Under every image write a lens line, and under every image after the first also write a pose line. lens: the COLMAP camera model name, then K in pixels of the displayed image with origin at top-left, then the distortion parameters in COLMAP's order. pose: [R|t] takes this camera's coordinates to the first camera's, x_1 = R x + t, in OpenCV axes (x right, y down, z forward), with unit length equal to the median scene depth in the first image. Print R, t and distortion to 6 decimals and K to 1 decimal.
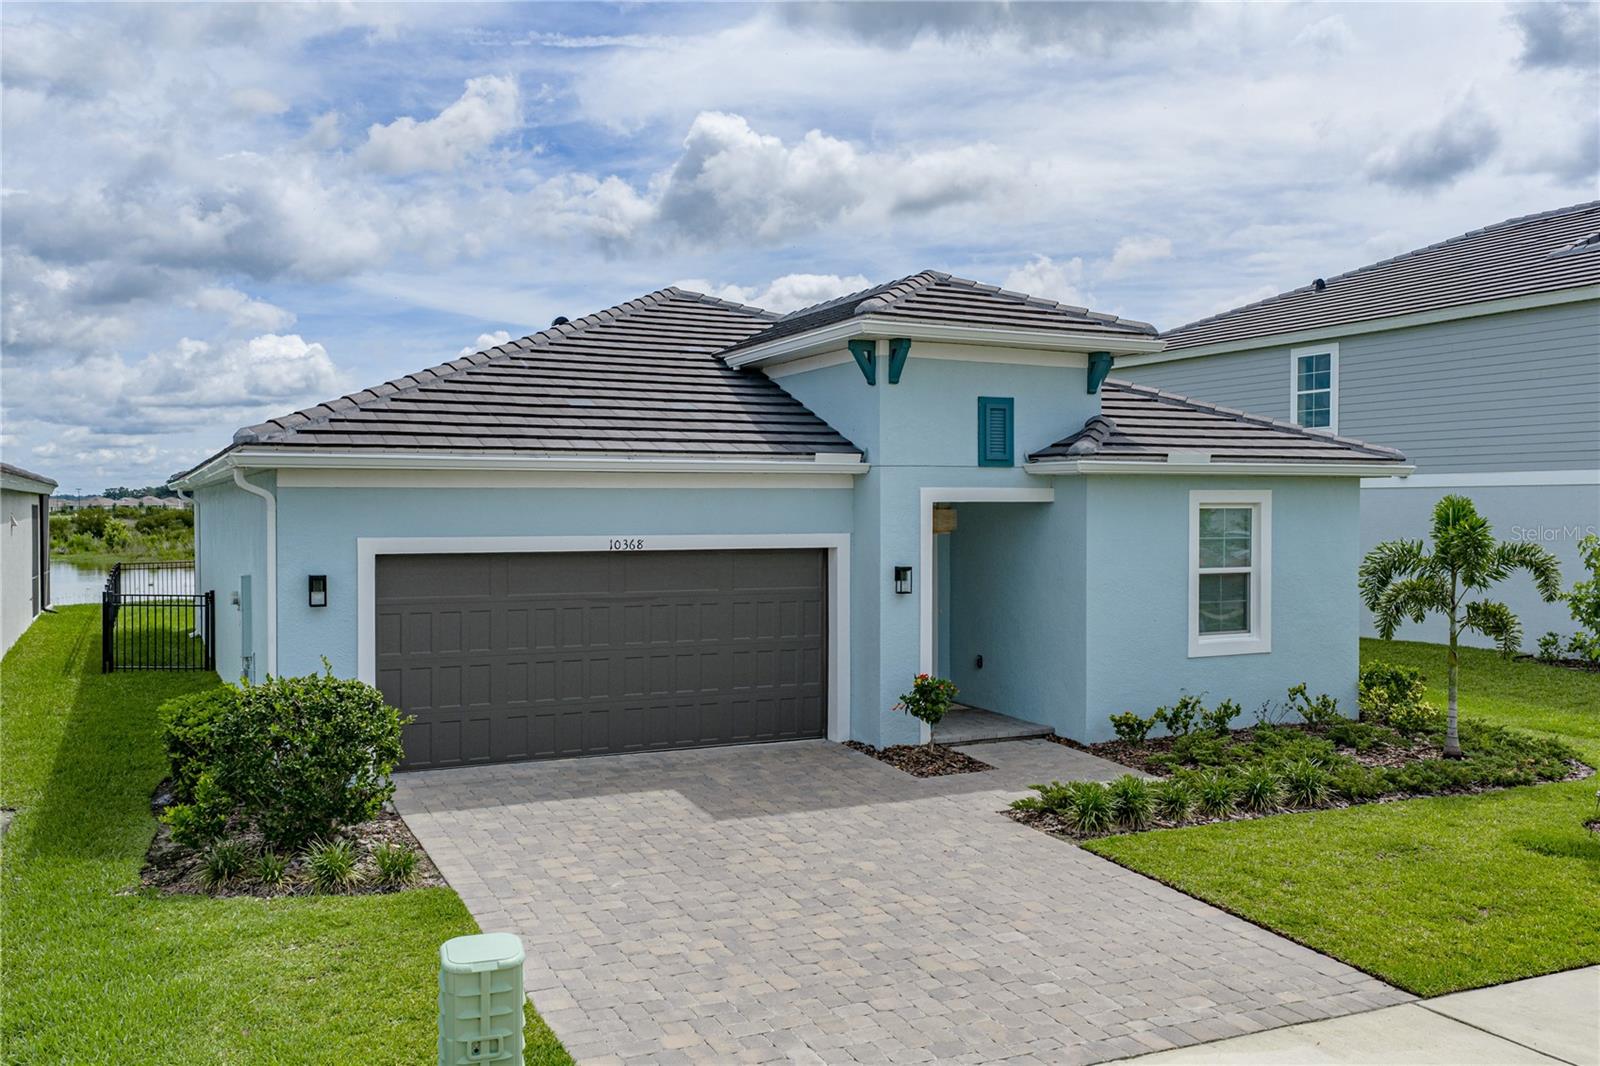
lens RADIAL K [[1341.8, 0, 804.5], [0, 1341.8, 526.6], [0, 0, 1]] dist [0.072122, -0.013373]
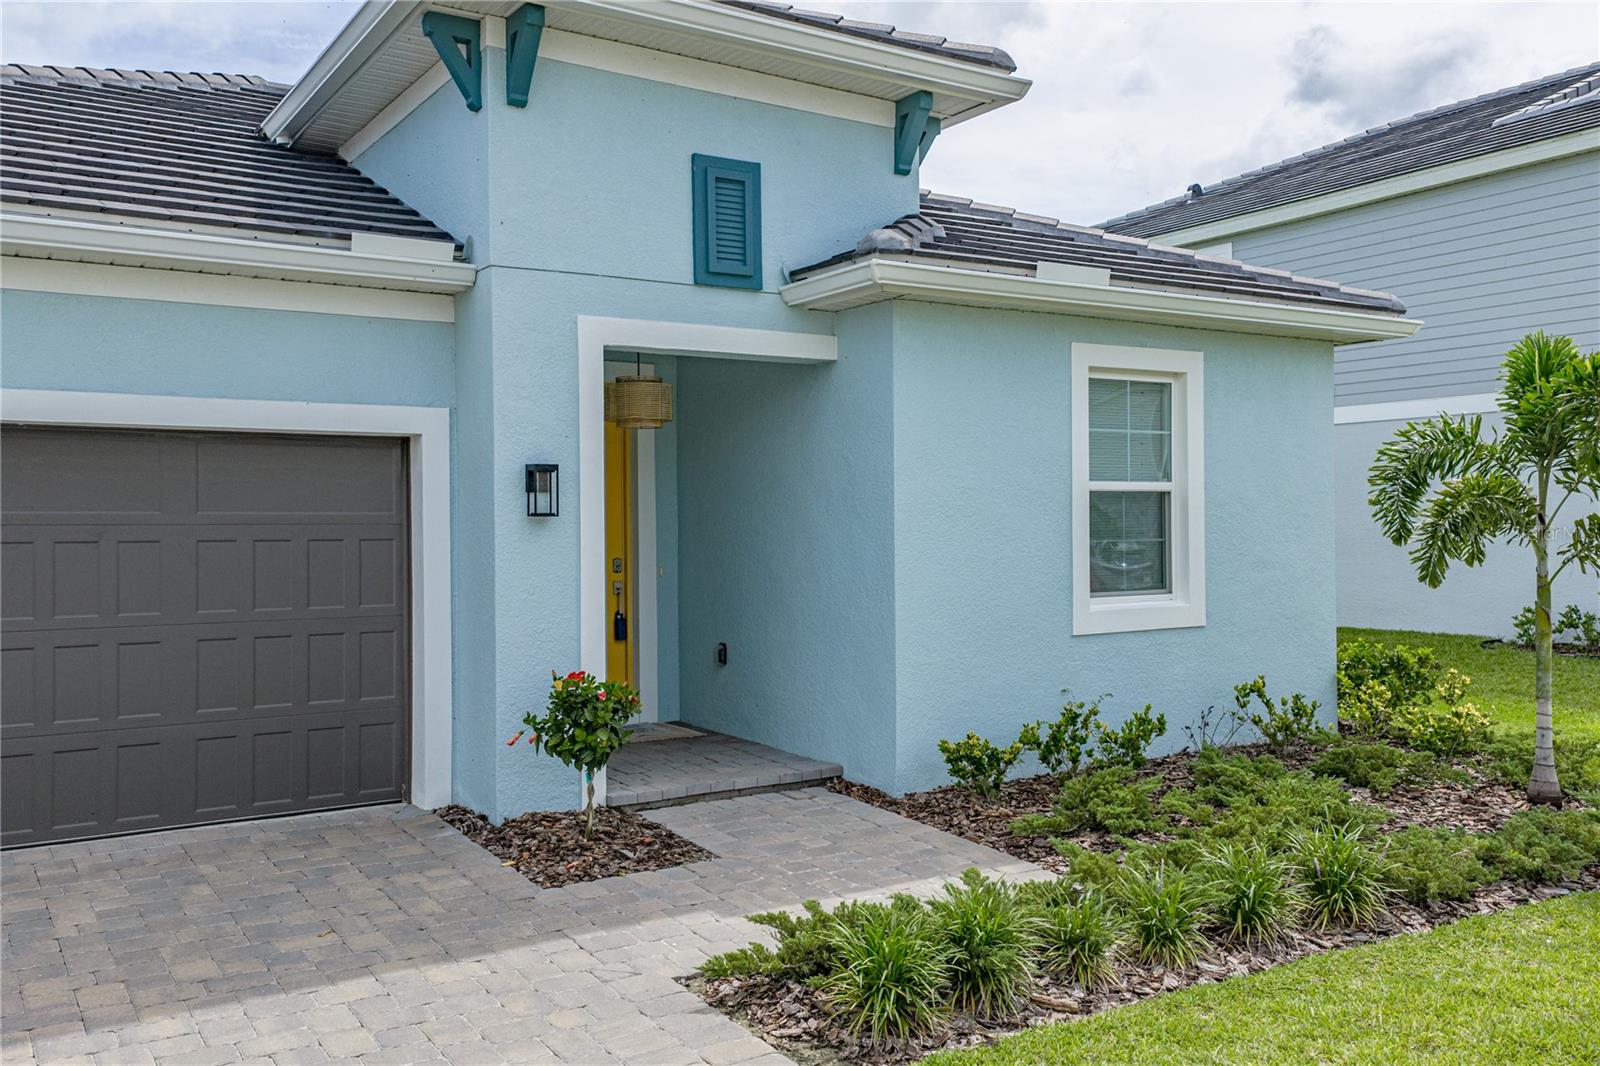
lens RADIAL K [[1341.8, 0, 789.4], [0, 1341.8, 532.5], [0, 0, 1]] dist [0.072122, -0.013373]
pose [[0.994608, -0.010763, 0.103142, 0.110550], [0.012021, 0.999861, -0.011583, 0.060750], [-0.103003, 0.012760, 0.994599, 0.461523]]
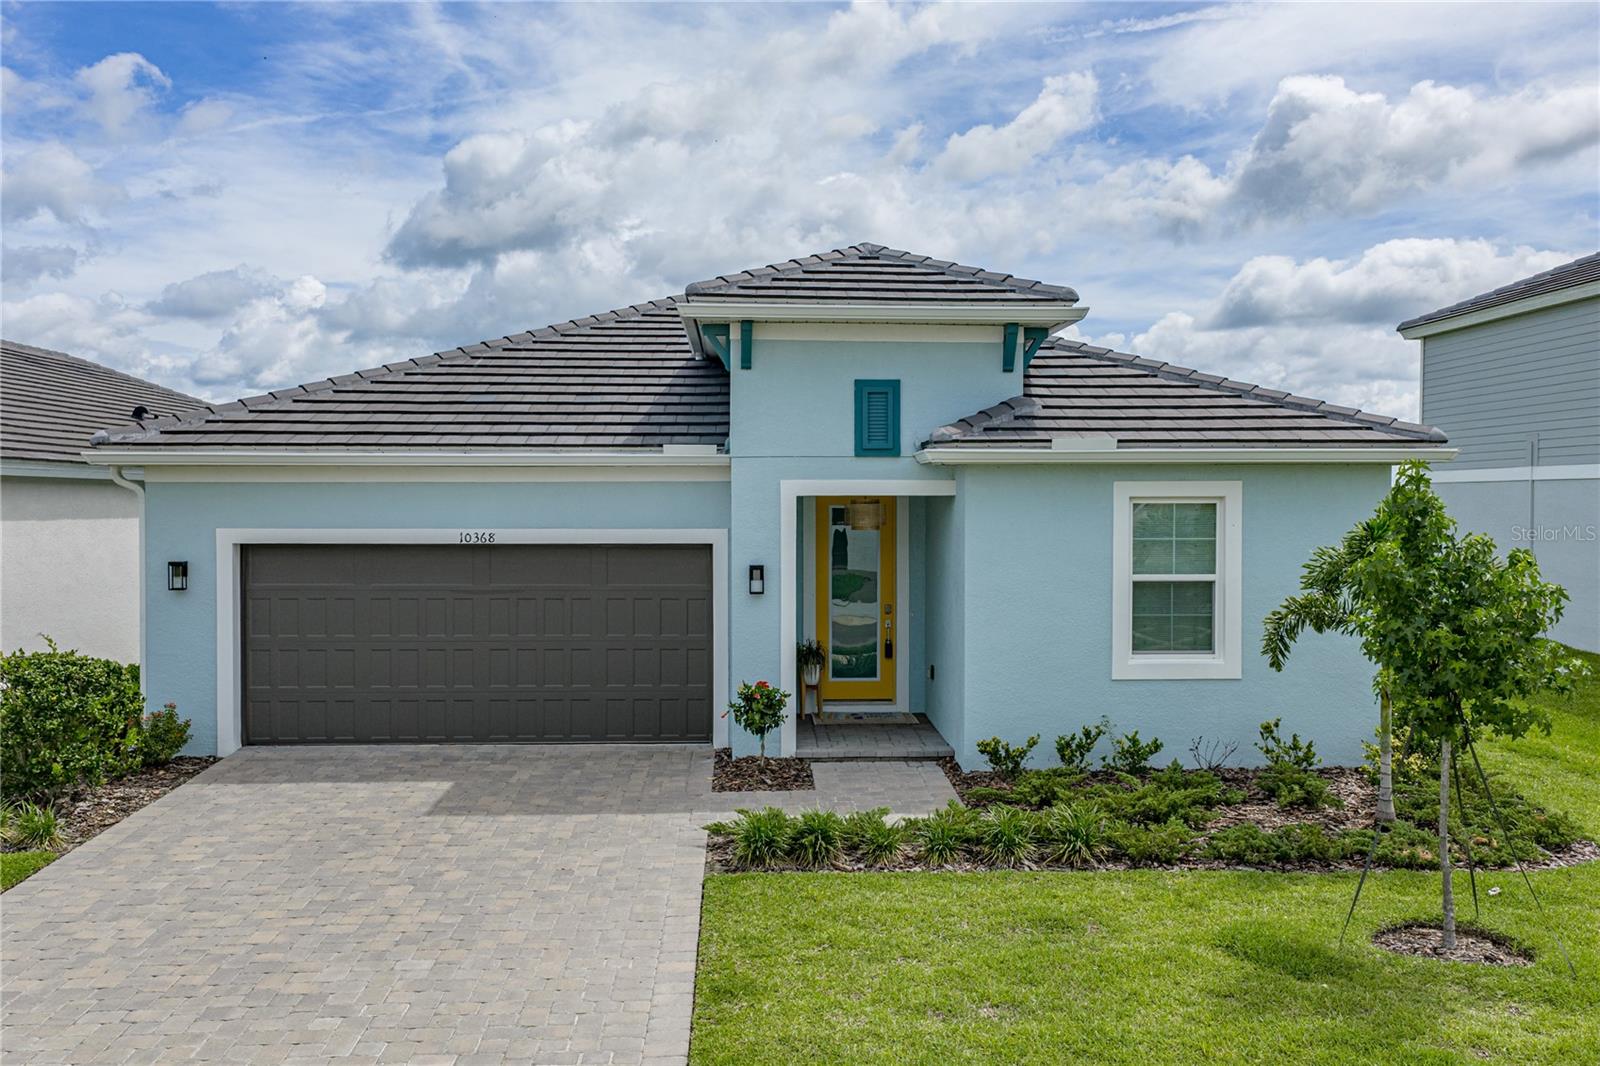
lens RADIAL K [[1341.8, 0, 815.2], [0, 1341.8, 529.1], [0, 0, 1]] dist [0.072122, -0.013373]
pose [[0.913827, 0.009645, -0.405989, 0.473039], [-0.006749, 0.999941, 0.008565, -0.003317], [0.406048, -0.005087, 0.913838, 0.158892]]
